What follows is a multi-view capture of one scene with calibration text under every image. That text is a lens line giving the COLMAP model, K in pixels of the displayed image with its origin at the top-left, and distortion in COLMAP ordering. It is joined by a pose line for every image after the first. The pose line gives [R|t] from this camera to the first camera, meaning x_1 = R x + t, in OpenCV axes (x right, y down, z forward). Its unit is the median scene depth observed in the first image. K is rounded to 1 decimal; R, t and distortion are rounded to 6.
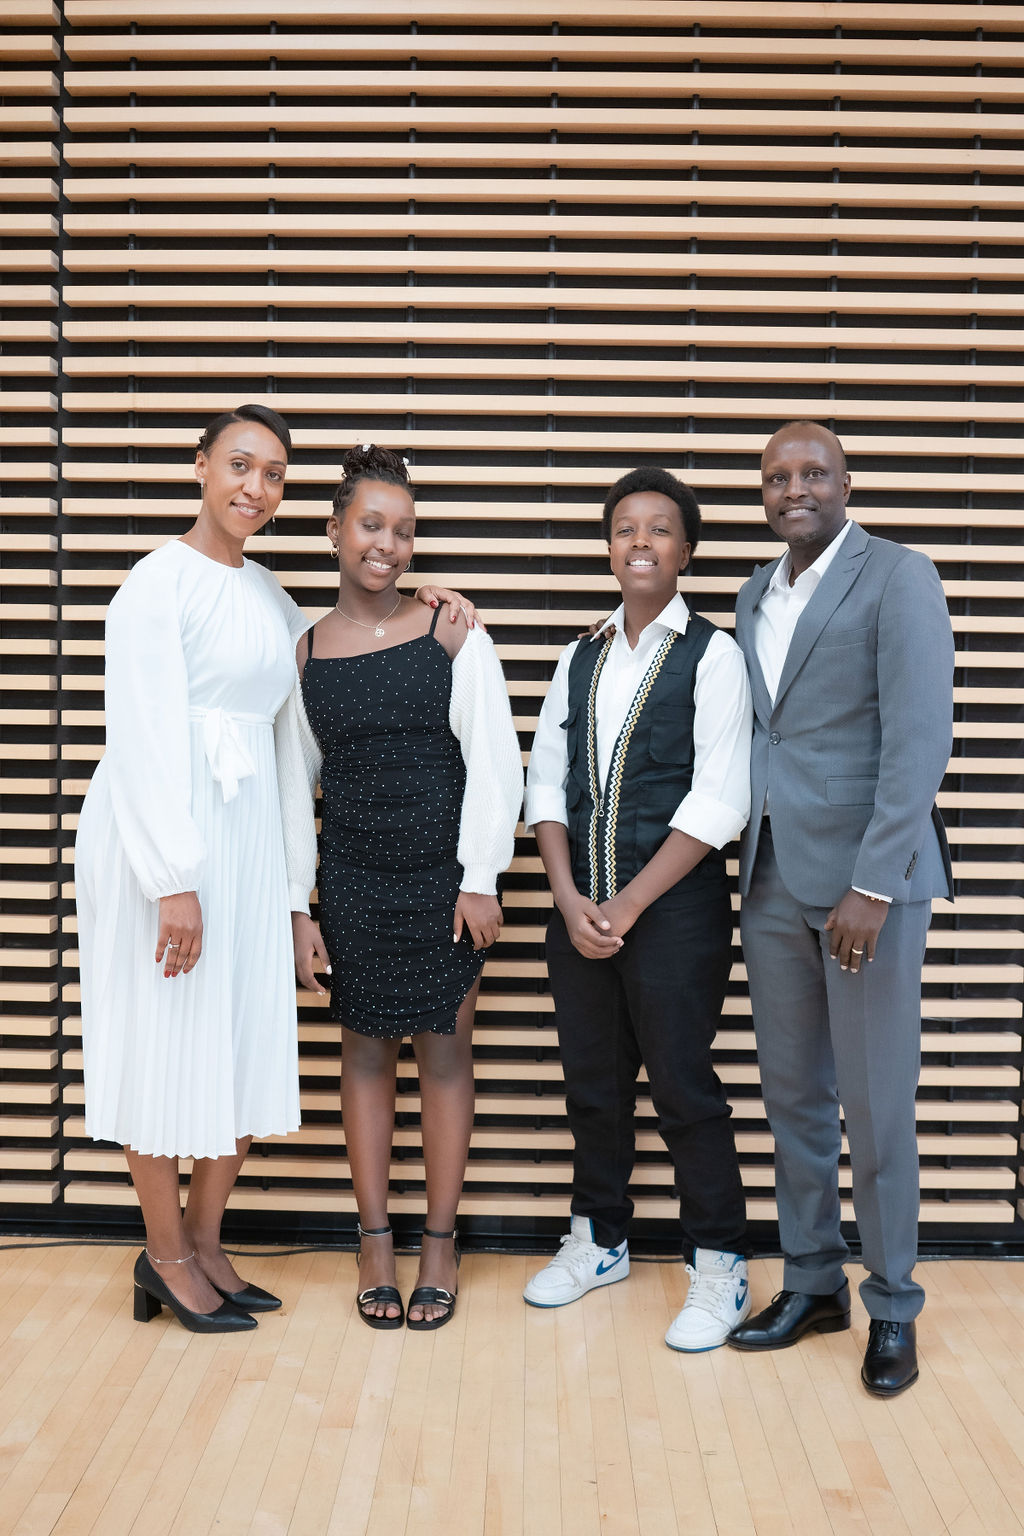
lens RADIAL K [[1521.5, 0, 496.9], [0, 1521.5, 771.4], [0, 0, 1]] dist [-0.023170, 0.000000]
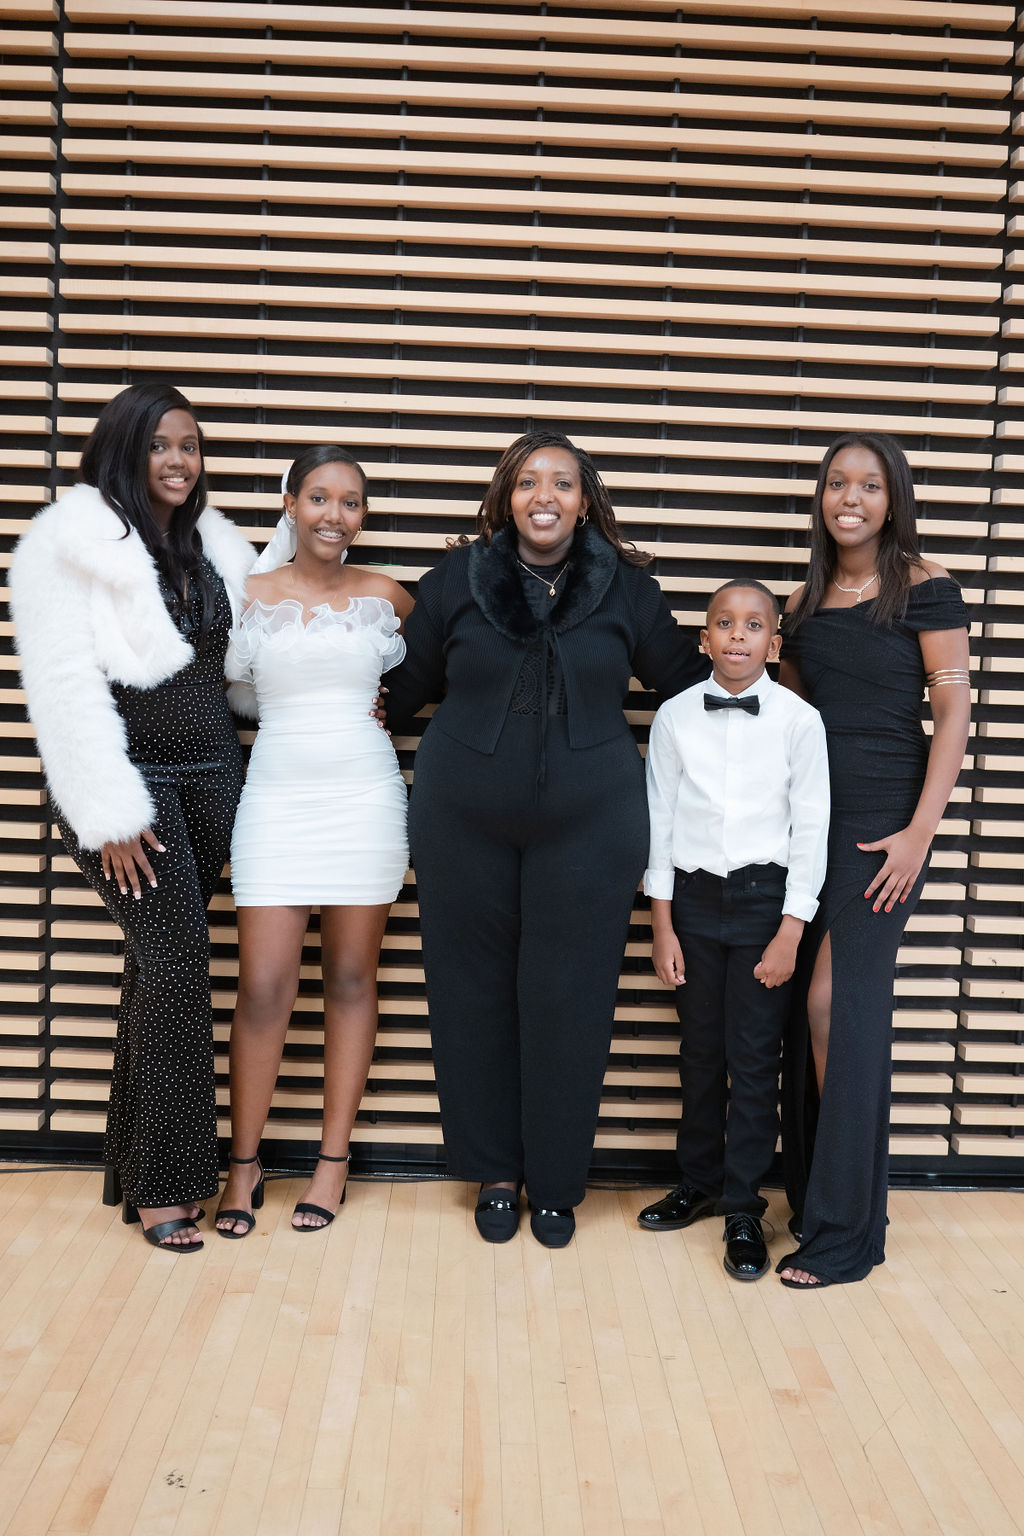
lens RADIAL K [[1521.5, 0, 501.1], [0, 1521.5, 770.0], [0, 0, 1]] dist [-0.023170, 0.000000]
pose [[0.998931, 0.018013, 0.042562, -0.025448], [-0.019294, 0.999367, 0.029890, -0.000185], [-0.041997, -0.030679, 0.998647, -0.050512]]
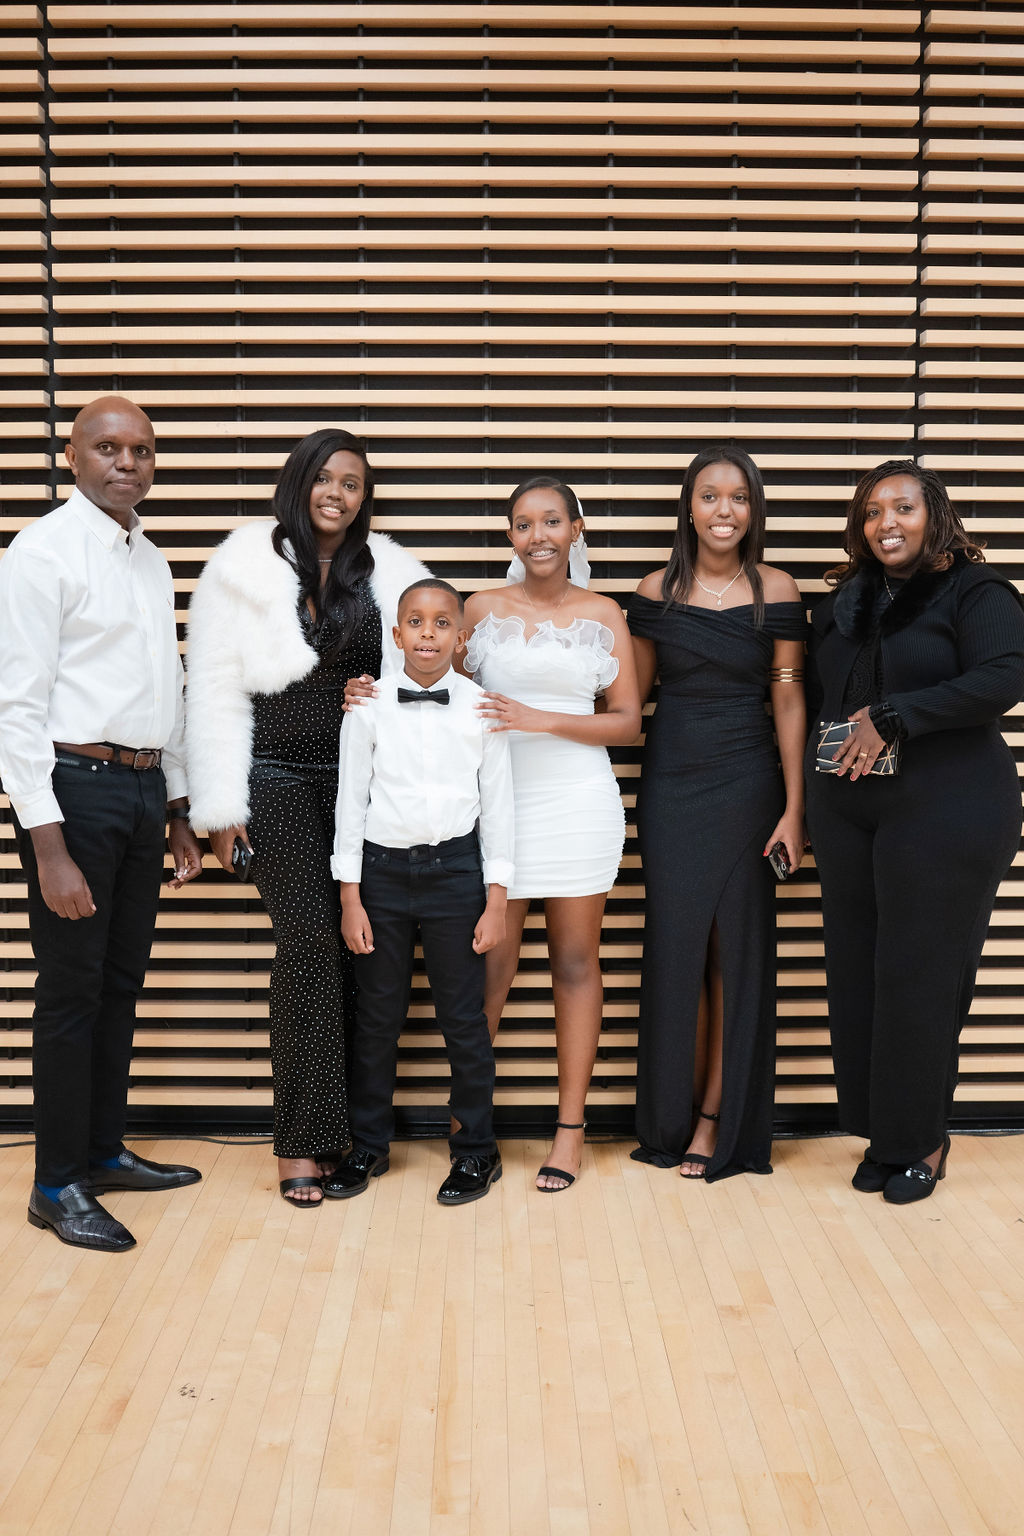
lens RADIAL K [[1521.5, 0, 488.3], [0, 1521.5, 773.1], [0, 0, 1]] dist [-0.023170, 0.000000]
pose [[0.999602, -0.016031, 0.023208, 0.005616], [0.015169, 0.999206, 0.036854, -0.002415], [-0.023781, -0.036487, 0.999051, -0.149311]]
